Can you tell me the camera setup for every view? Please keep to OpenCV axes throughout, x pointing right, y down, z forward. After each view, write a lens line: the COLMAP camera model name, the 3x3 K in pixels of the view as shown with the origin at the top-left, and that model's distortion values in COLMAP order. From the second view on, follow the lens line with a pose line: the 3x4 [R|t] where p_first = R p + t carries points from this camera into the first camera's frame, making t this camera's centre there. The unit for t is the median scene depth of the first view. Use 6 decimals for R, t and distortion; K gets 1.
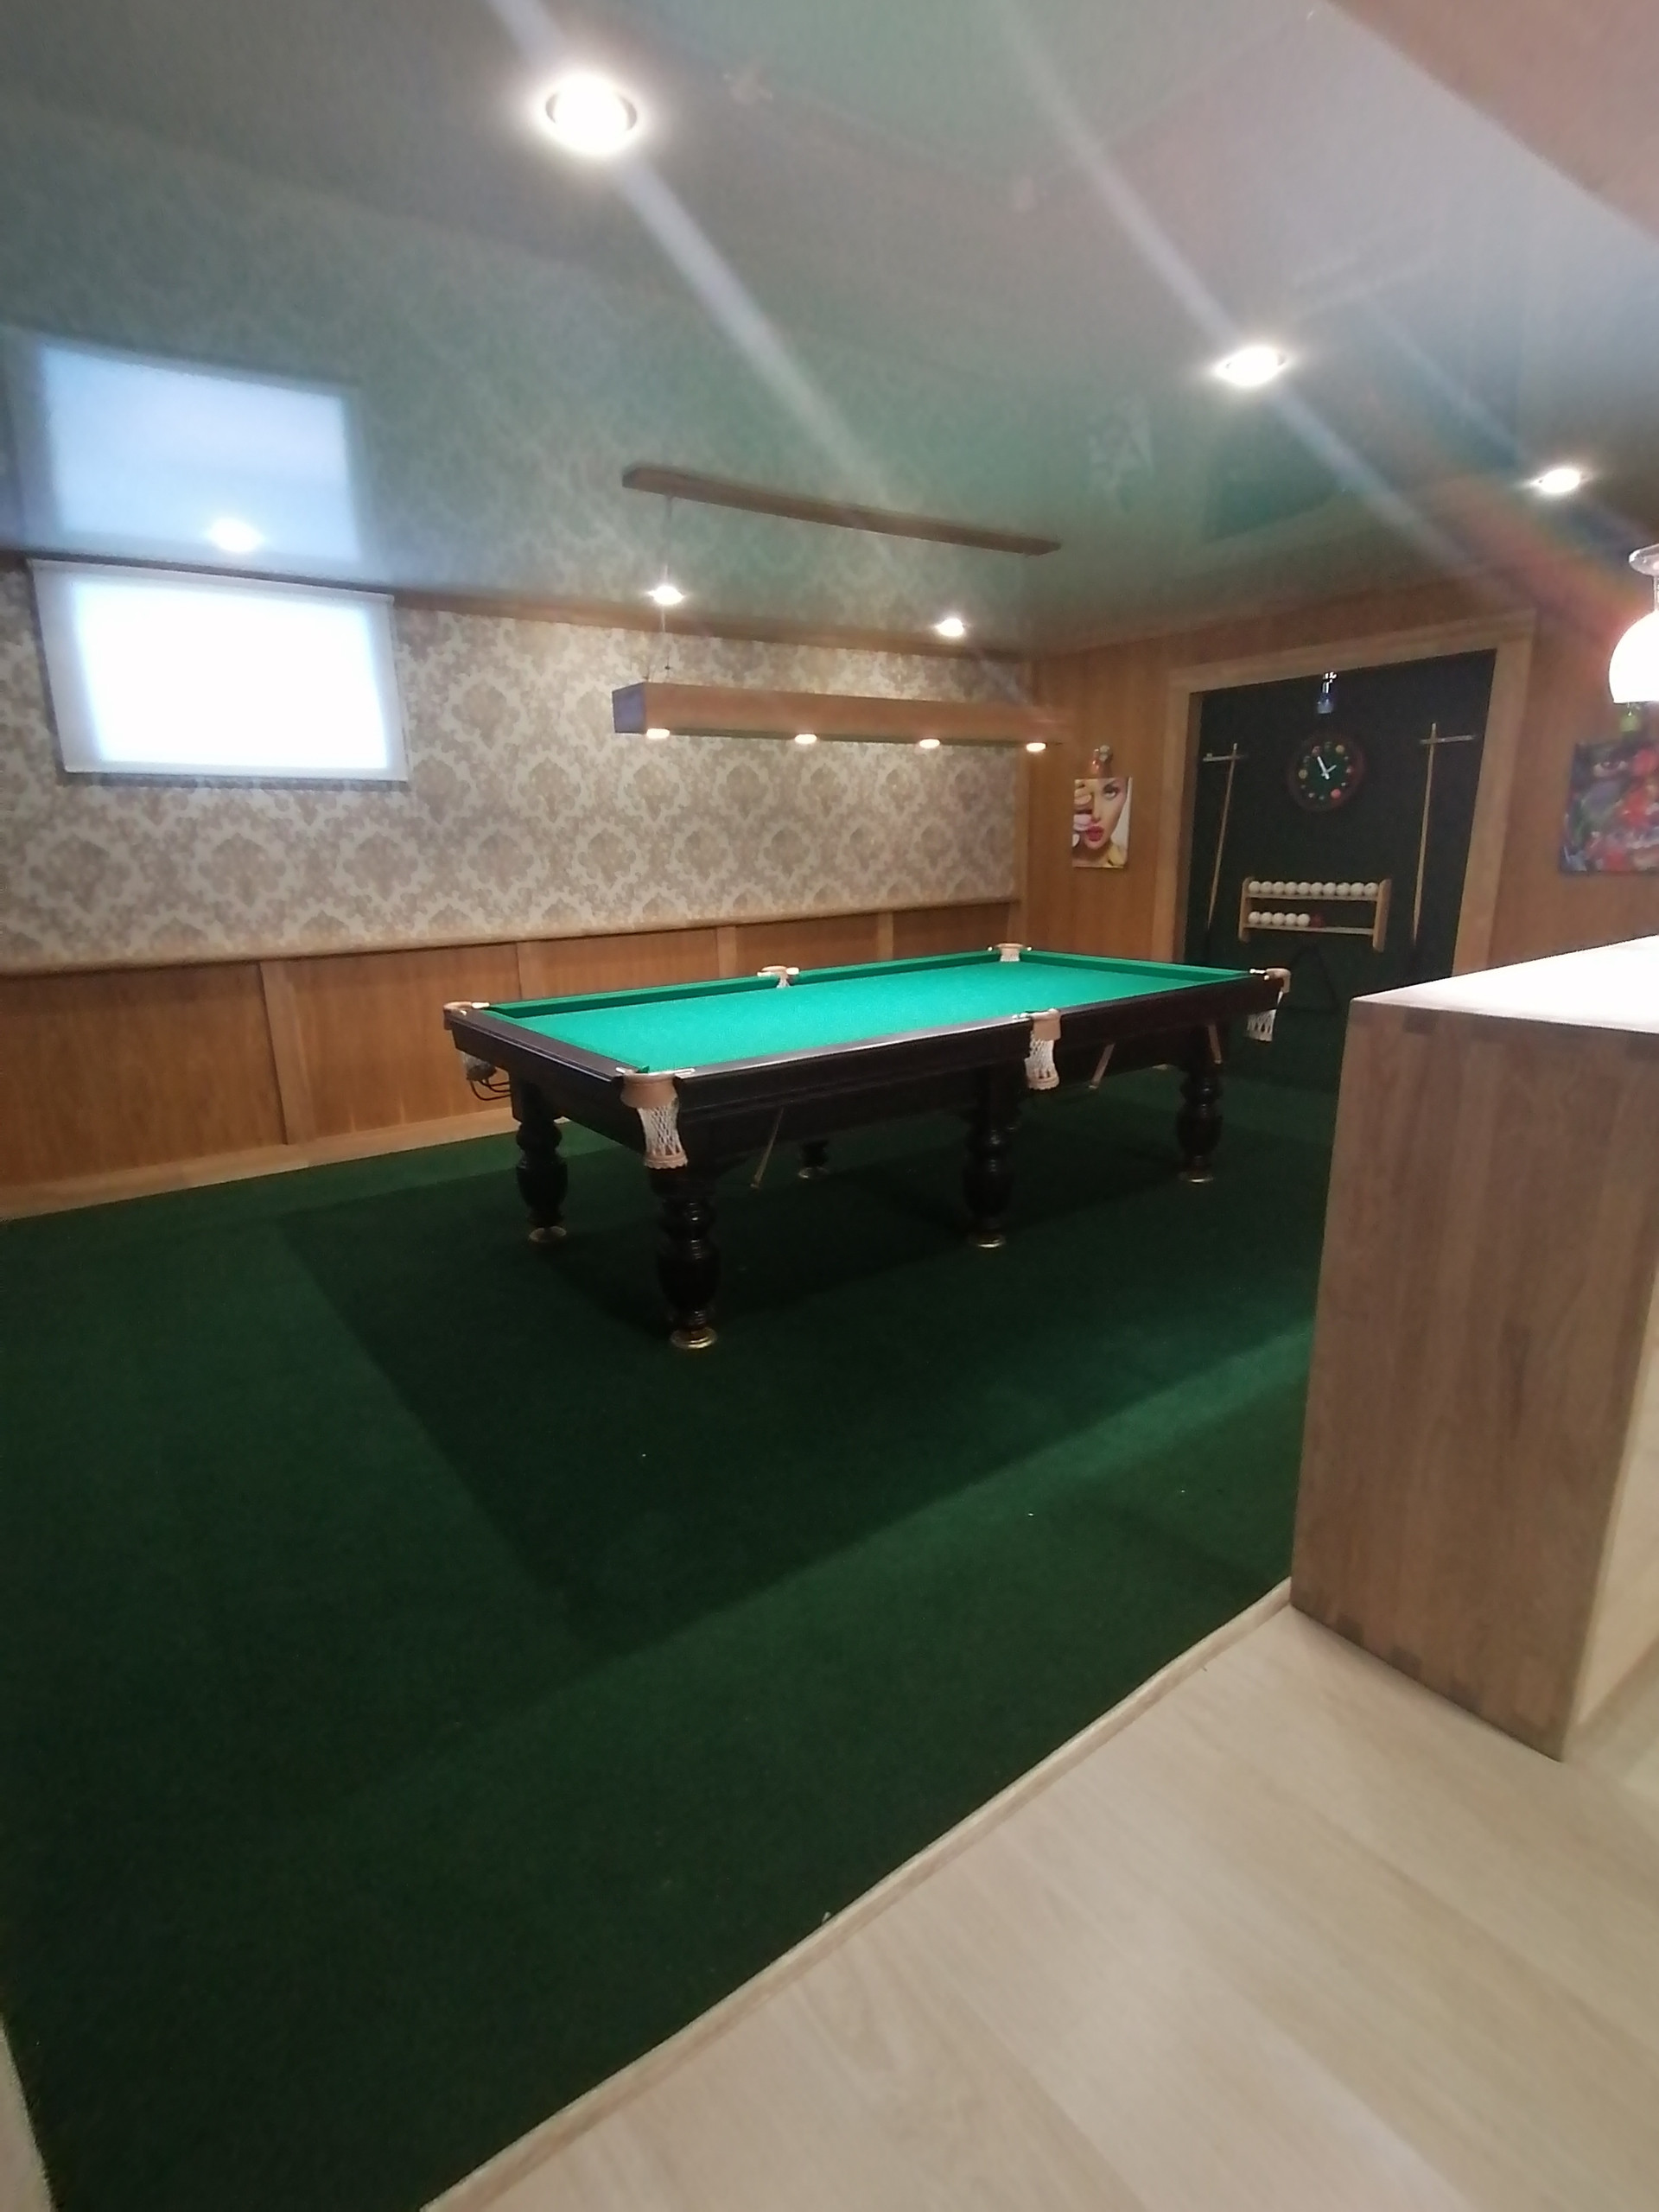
lens RADIAL K [[1075.7, 0, 817.5], [0, 1075.7, 1118.7], [0, 0, 1]] dist [0.022756, -0.000012]
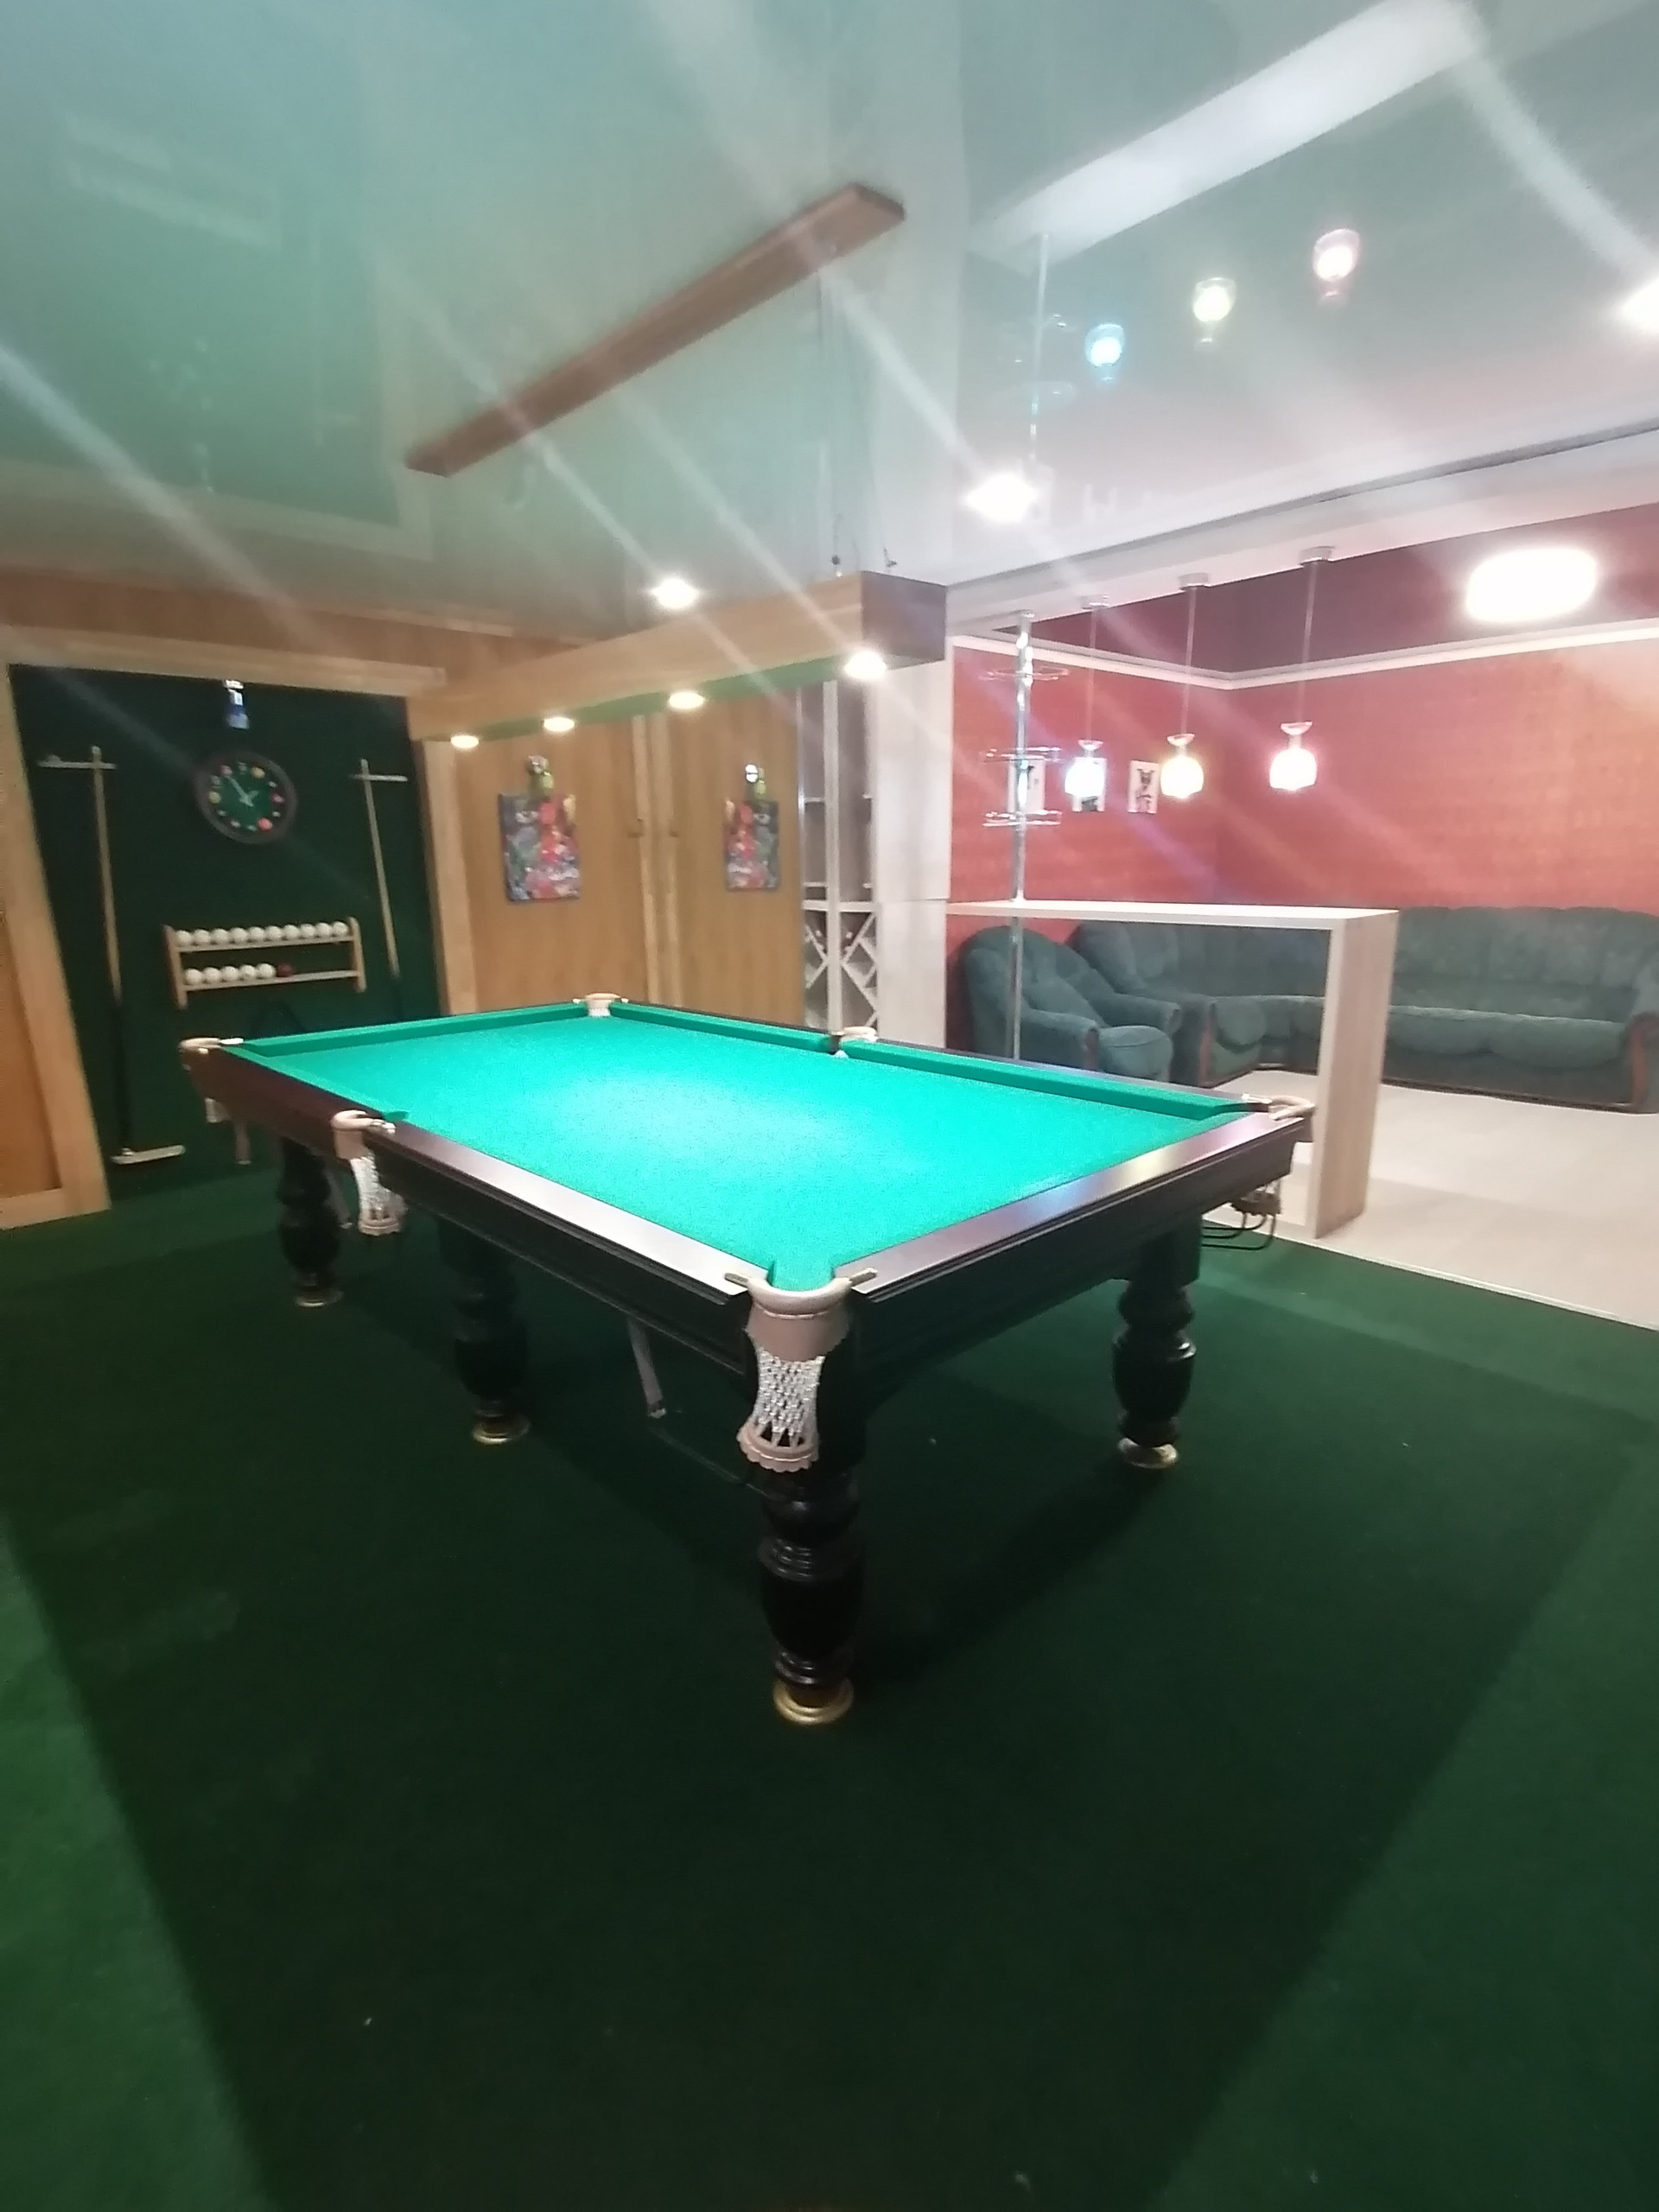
lens RADIAL K [[1075.7, 0, 817.5], [0, 1075.7, 1118.7], [0, 0, 1]] dist [0.022756, -0.000012]
pose [[-0.130724, -0.216763, 0.967432, -0.475510], [0.272182, 0.930465, 0.245259, -0.175965], [-0.953325, 0.295379, -0.062635, 0.713620]]
